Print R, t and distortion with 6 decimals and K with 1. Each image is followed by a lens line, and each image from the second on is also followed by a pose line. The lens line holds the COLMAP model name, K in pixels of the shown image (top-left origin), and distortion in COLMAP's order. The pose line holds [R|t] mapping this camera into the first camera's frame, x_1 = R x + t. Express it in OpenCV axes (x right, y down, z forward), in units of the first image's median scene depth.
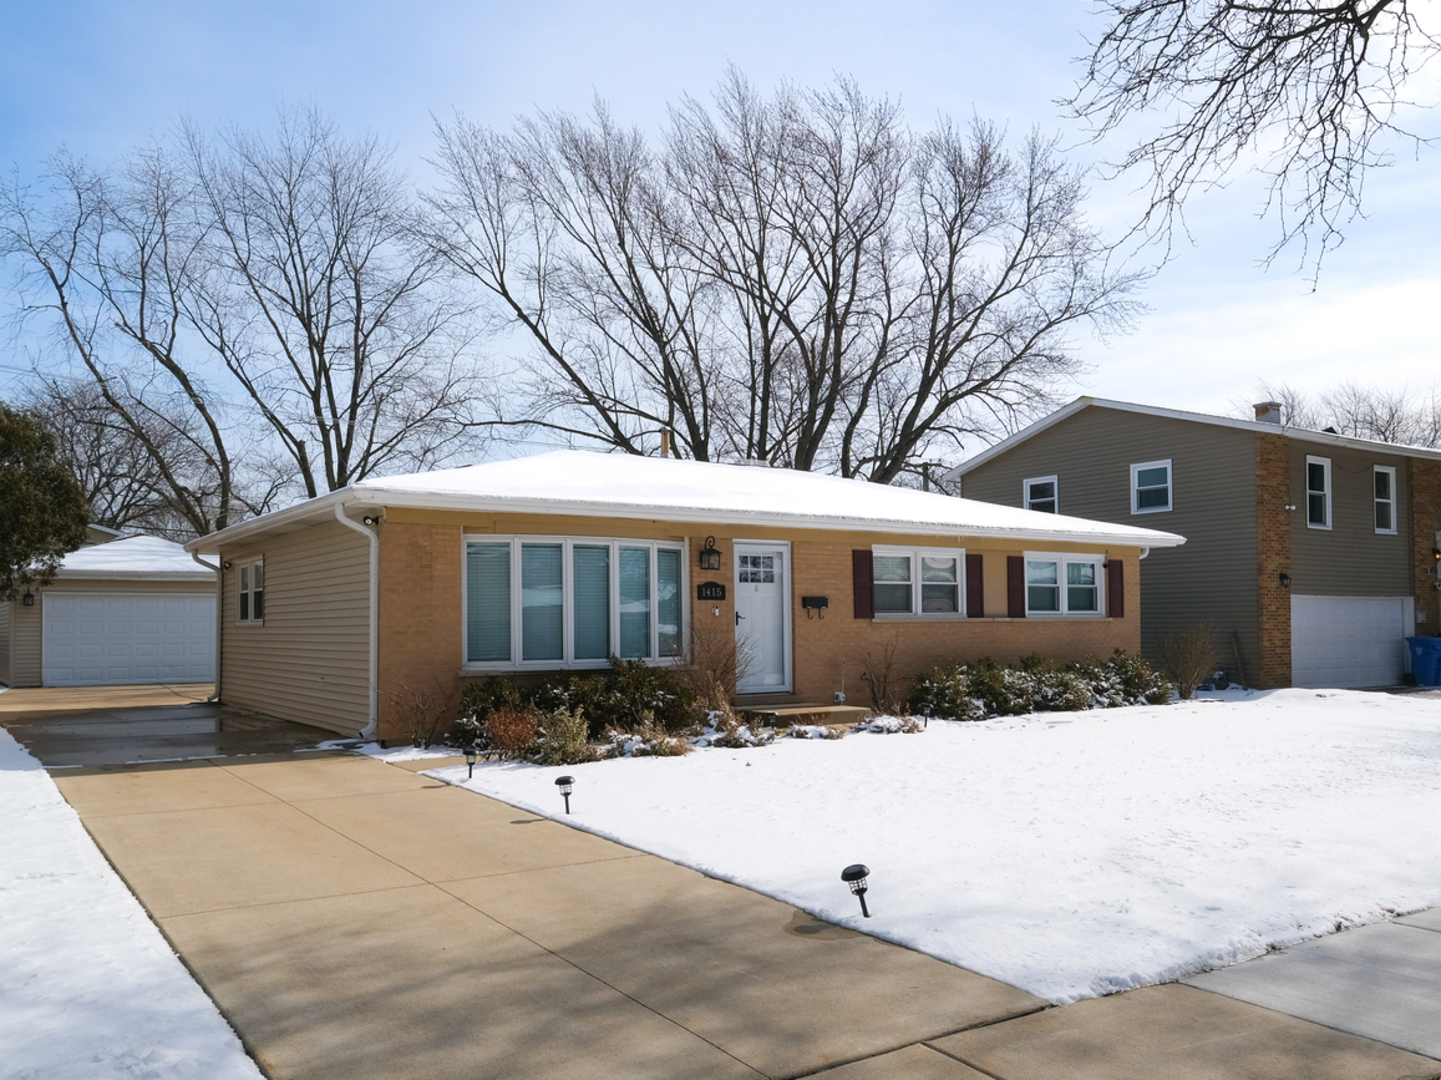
lens RADIAL K [[1167.3, 0, 720.5], [0, 1167.3, 540.0], [0, 0, 1]] dist [0.000157, 0.000520]
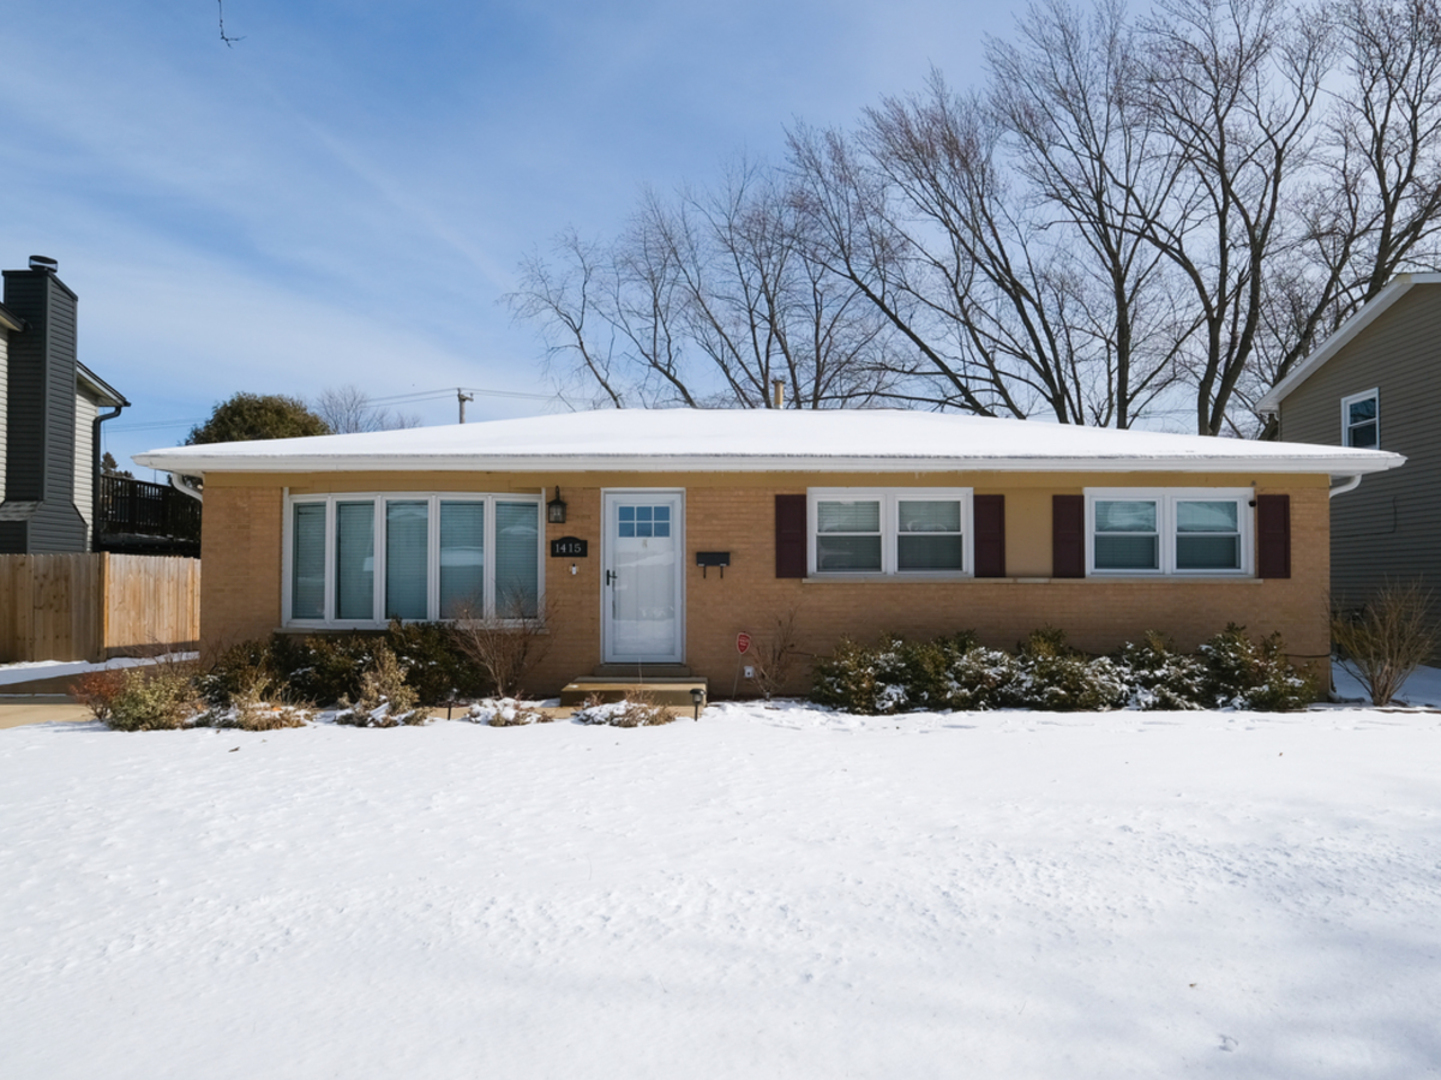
lens RADIAL K [[967.8, 0, 720.5], [0, 967.8, 540.0], [0, 0, 1]] dist [-0.001009, -0.000381]
pose [[0.827531, -0.019900, -0.561067, 0.440341], [0.034471, 0.999287, 0.015399, 0.026827], [0.560360, -0.032084, 0.827627, 0.390407]]
